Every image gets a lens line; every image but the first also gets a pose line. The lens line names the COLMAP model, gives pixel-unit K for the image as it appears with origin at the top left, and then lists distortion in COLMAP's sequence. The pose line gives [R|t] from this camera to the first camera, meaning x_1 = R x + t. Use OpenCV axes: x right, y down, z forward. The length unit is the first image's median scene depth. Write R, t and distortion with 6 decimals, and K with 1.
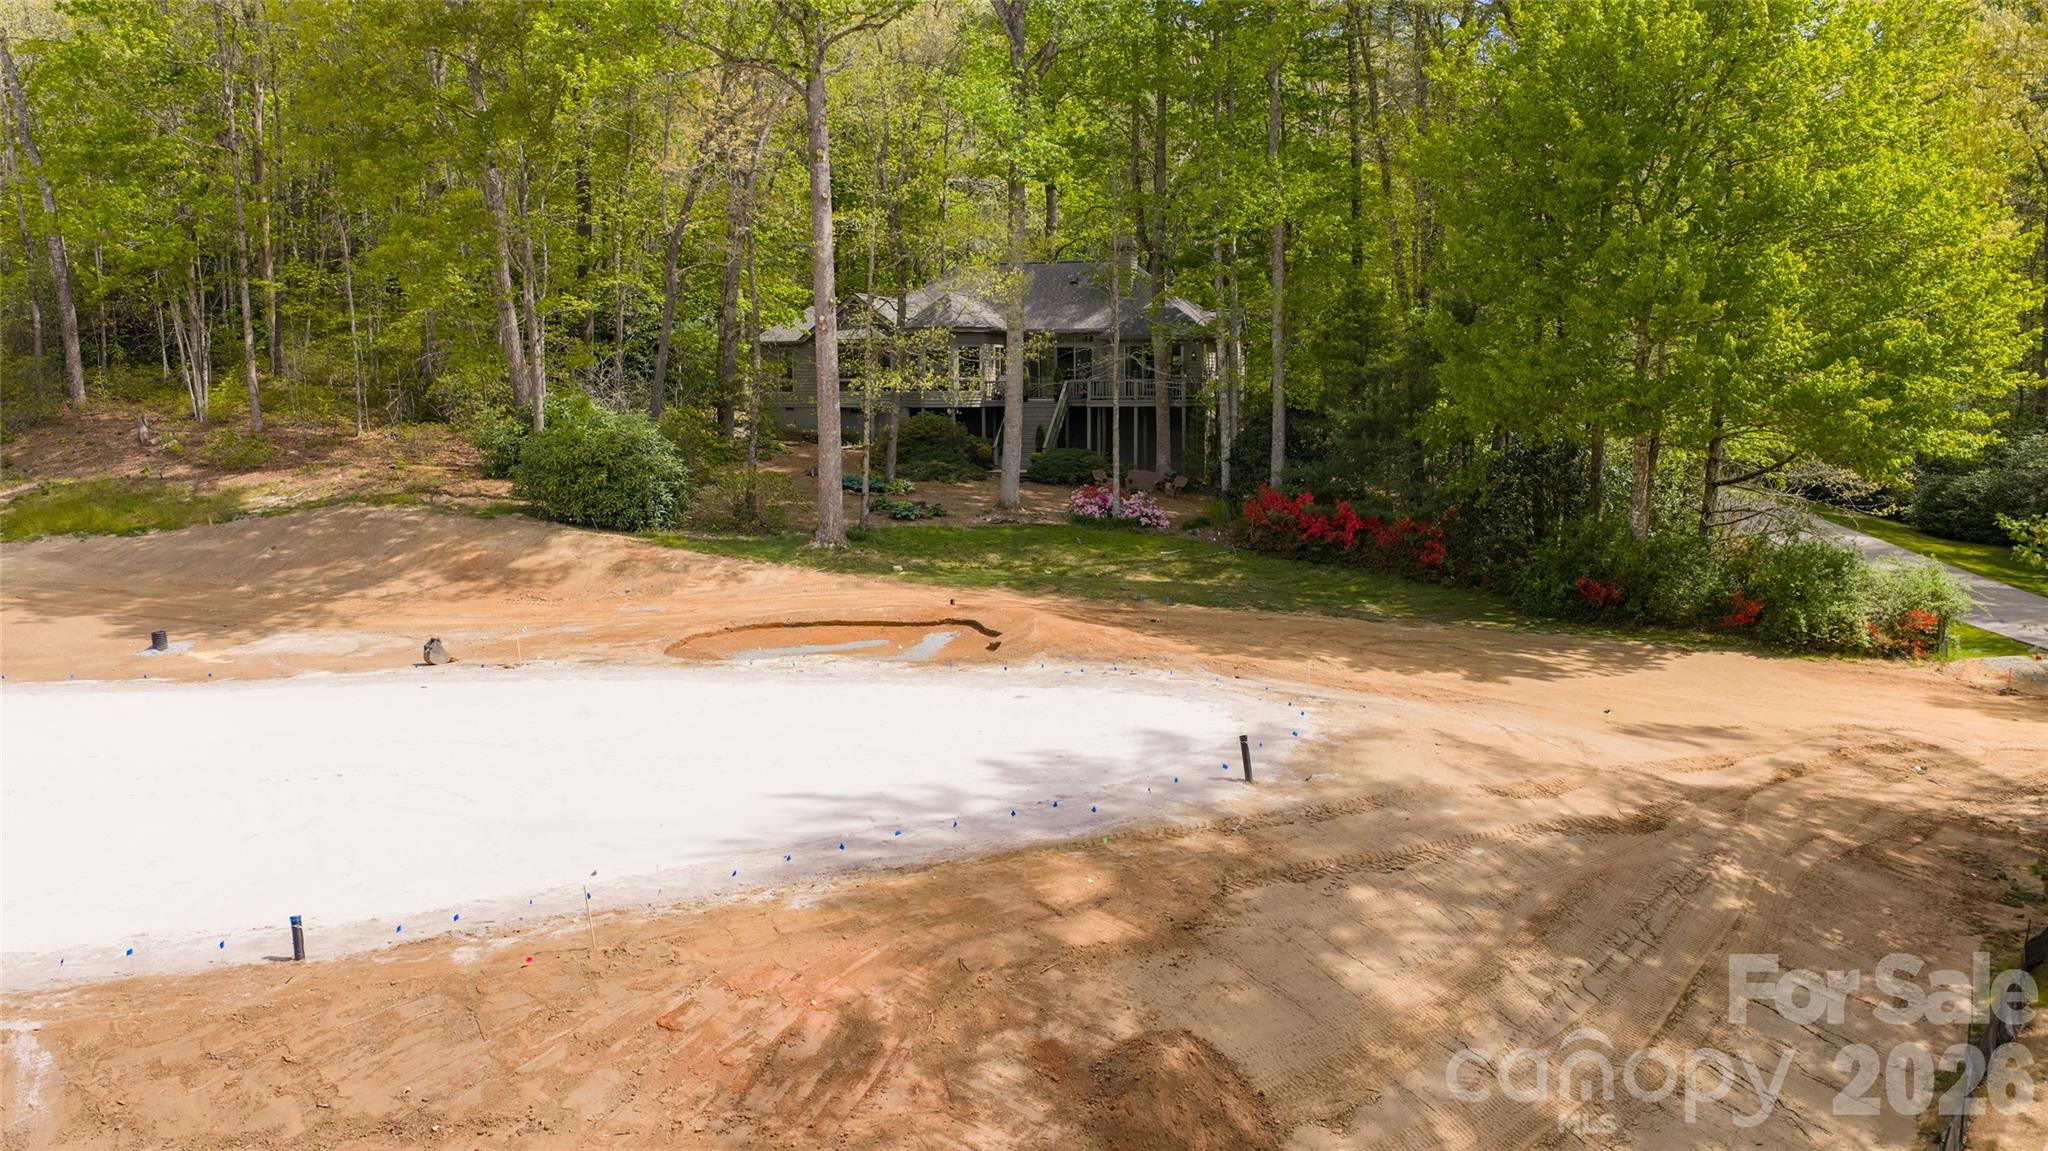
lens RADIAL K [[1663.8, 0, 1024.0], [0, 1663.8, 575.5], [0, 0, 1]] dist [0.002080, 0.000851]
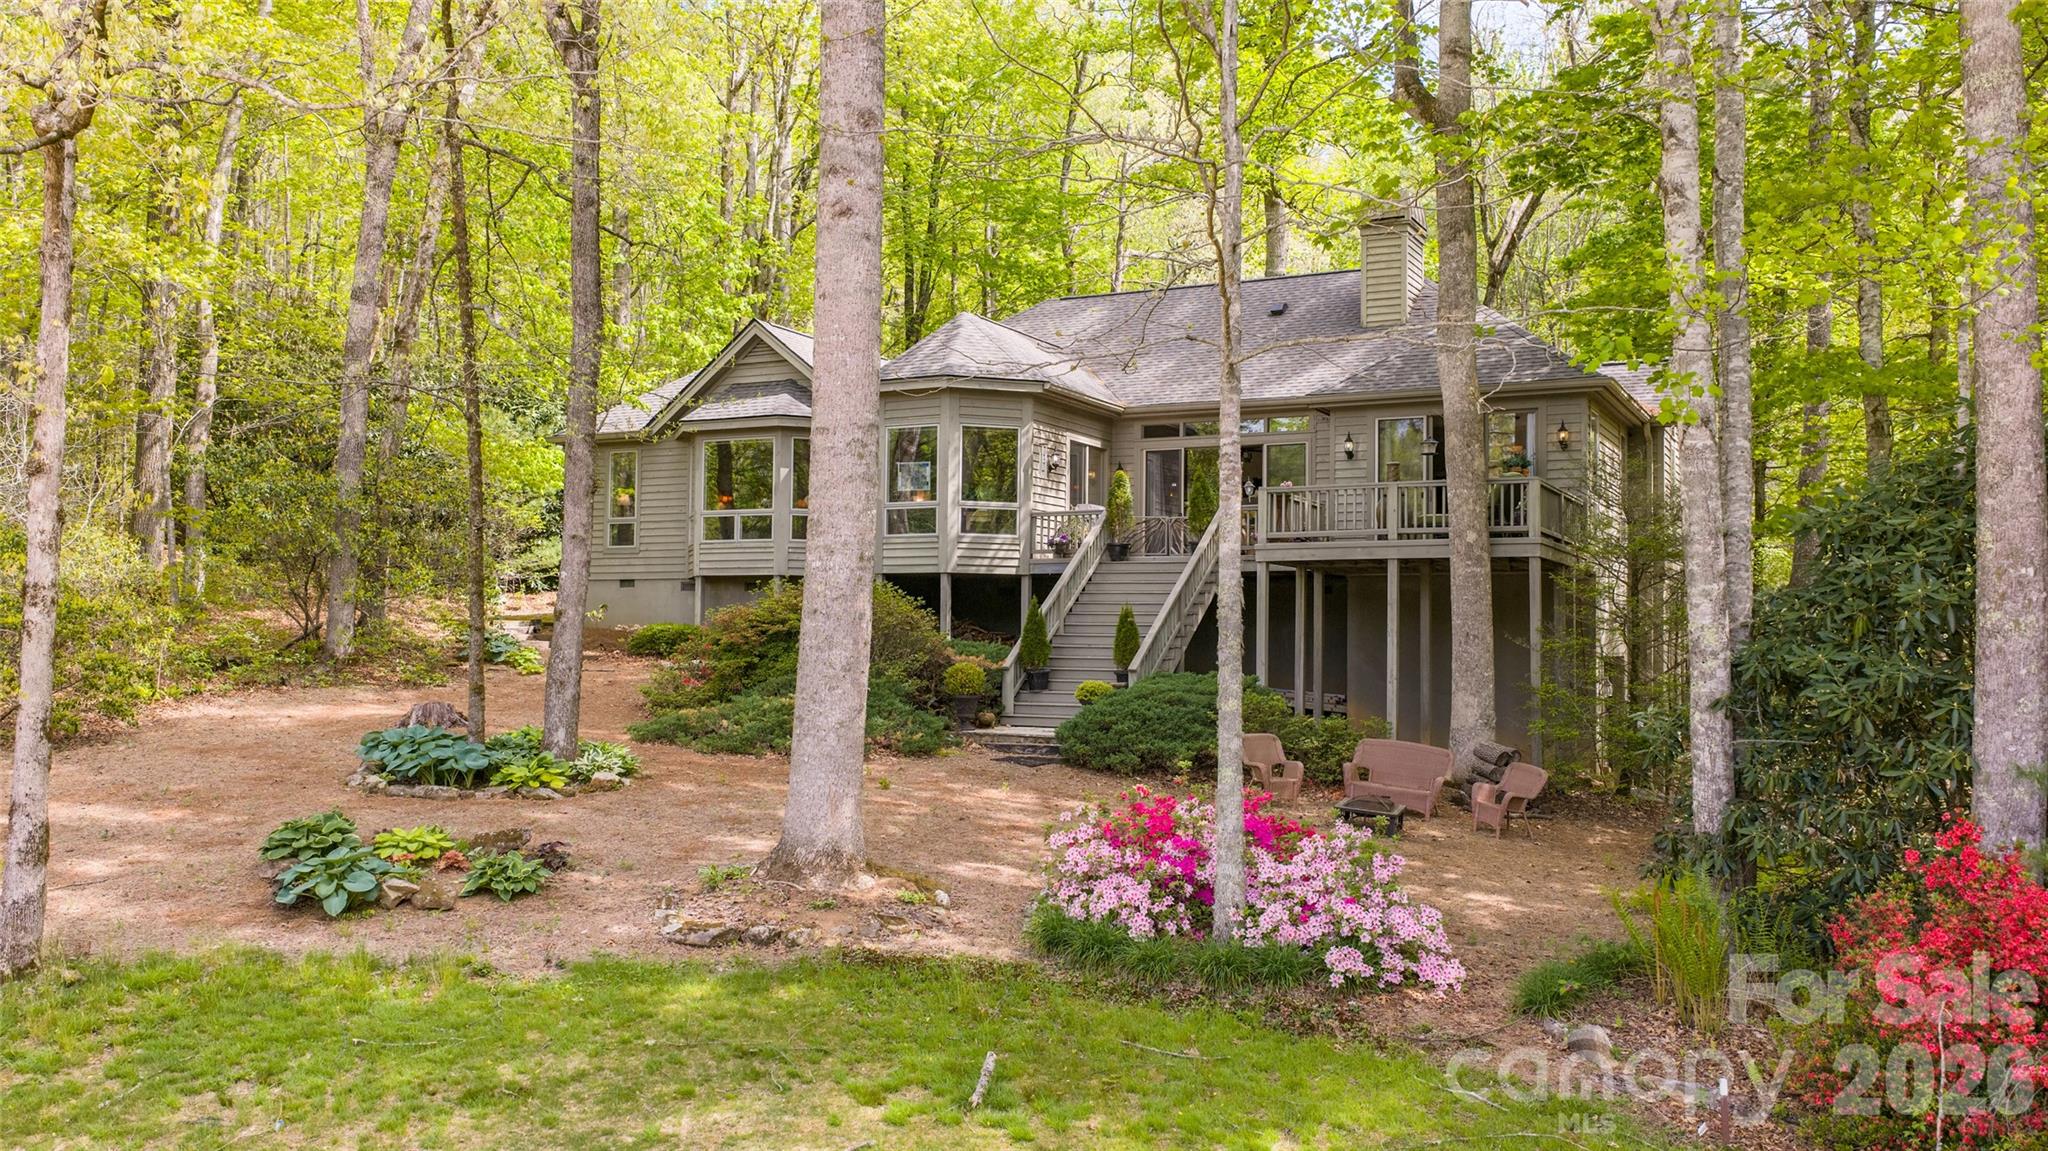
lens RADIAL K [[1663.8, 0, 1024.0], [0, 1663.8, 575.5], [0, 0, 1]] dist [0.002080, 0.000851]
pose [[0.977698, 0.007745, -0.209872, 0.074192], [-0.041110, 0.987044, -0.155091, -0.046148], [0.205952, 0.160260, 0.965350, 0.740863]]
